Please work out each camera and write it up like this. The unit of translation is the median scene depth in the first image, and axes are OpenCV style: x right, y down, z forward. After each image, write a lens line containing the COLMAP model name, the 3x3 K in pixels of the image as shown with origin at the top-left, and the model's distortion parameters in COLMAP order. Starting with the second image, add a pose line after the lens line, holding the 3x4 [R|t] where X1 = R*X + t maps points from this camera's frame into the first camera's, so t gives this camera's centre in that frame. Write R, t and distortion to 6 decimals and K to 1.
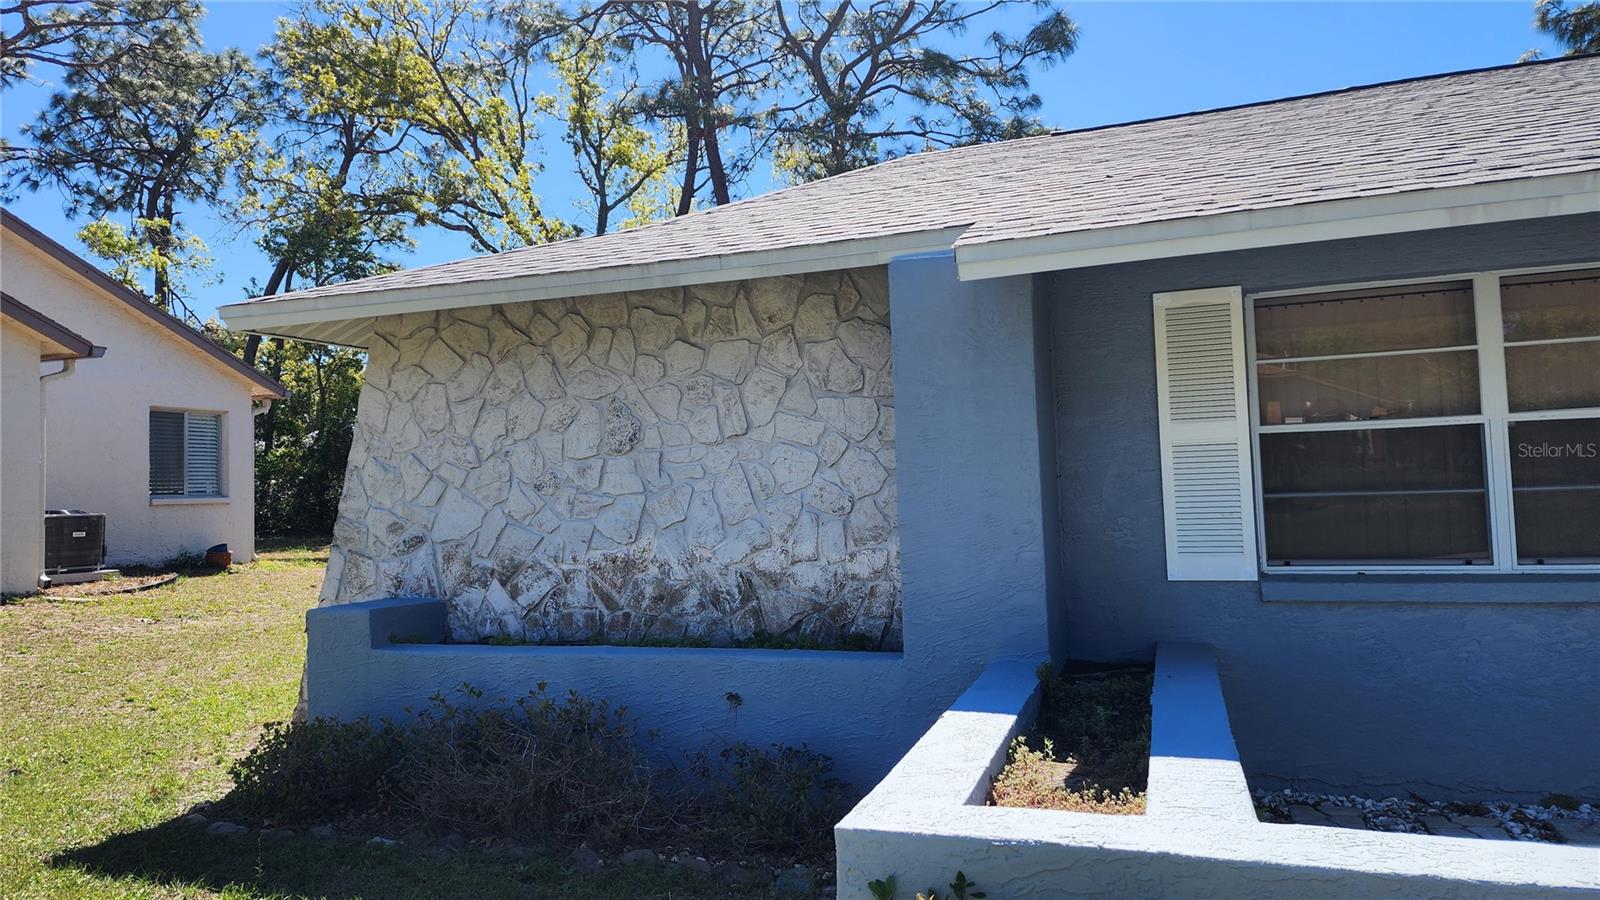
lens RADIAL K [[879.6, 0, 800.2], [0, 879.6, 444.7], [0, 0, 1]] dist [-0.000588, -0.000522]
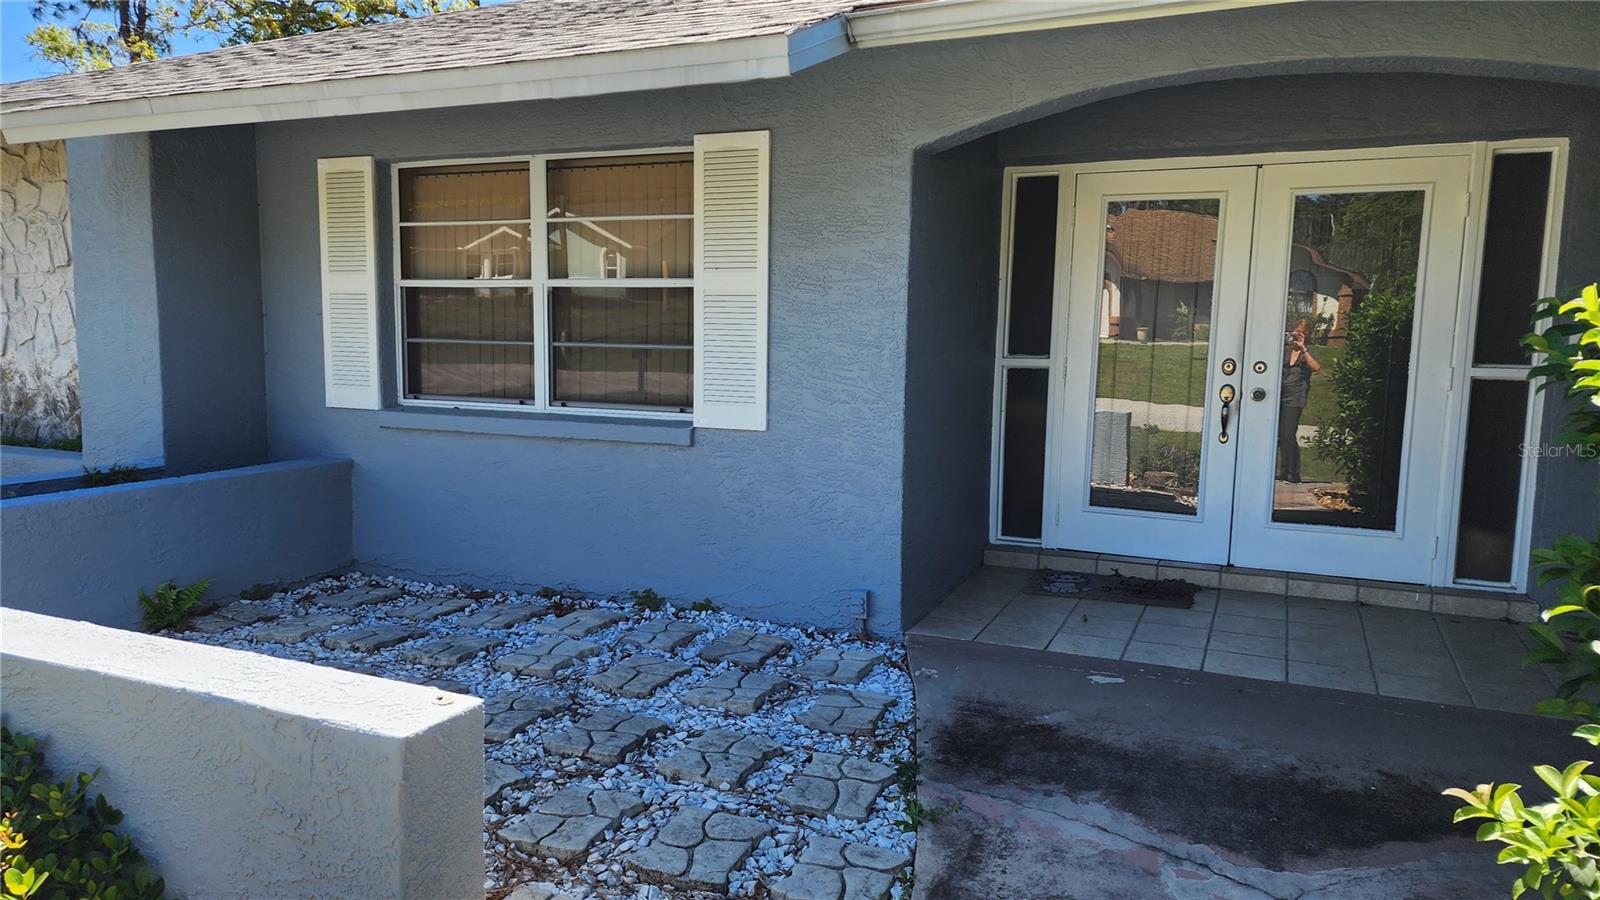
lens RADIAL K [[1082.2, 0, 800.2], [0, 1082.2, 455.5], [0, 0, 1]] dist [0.004256, -0.001794]
pose [[0.995753, 0.057718, -0.071729, 1.007355], [-0.044681, 0.984147, 0.171635, -0.054053], [0.080499, -0.167701, 0.982546, -0.358104]]
